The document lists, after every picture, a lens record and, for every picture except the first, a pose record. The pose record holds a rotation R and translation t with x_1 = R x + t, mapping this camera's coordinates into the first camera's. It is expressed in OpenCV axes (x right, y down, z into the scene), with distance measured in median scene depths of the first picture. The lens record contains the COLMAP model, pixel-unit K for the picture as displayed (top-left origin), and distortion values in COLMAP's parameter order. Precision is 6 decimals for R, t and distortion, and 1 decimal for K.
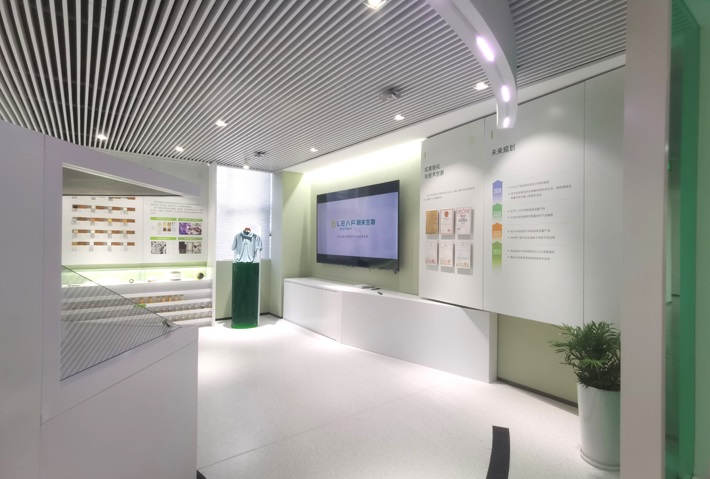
lens RADIAL K [[367.2, 0, 352.9], [0, 367.2, 235.9], [0, 0, 1]] dist [0.029370, -0.000594]
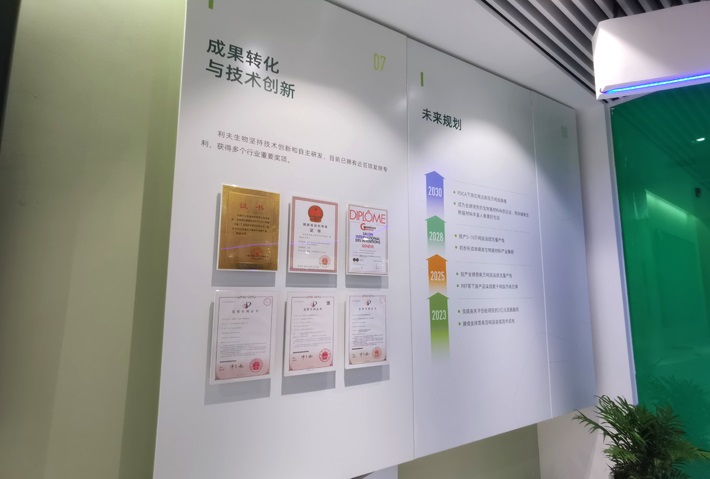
lens RADIAL K [[367.2, 0, 355.6], [0, 367.2, 241.1], [0, 0, 1]] dist [0.029370, -0.000594]
pose [[-0.017984, 0.124919, 0.992004, -0.095293], [-0.017195, 0.991979, -0.125228, 0.009568], [-0.999690, -0.019309, -0.015692, 1.123597]]
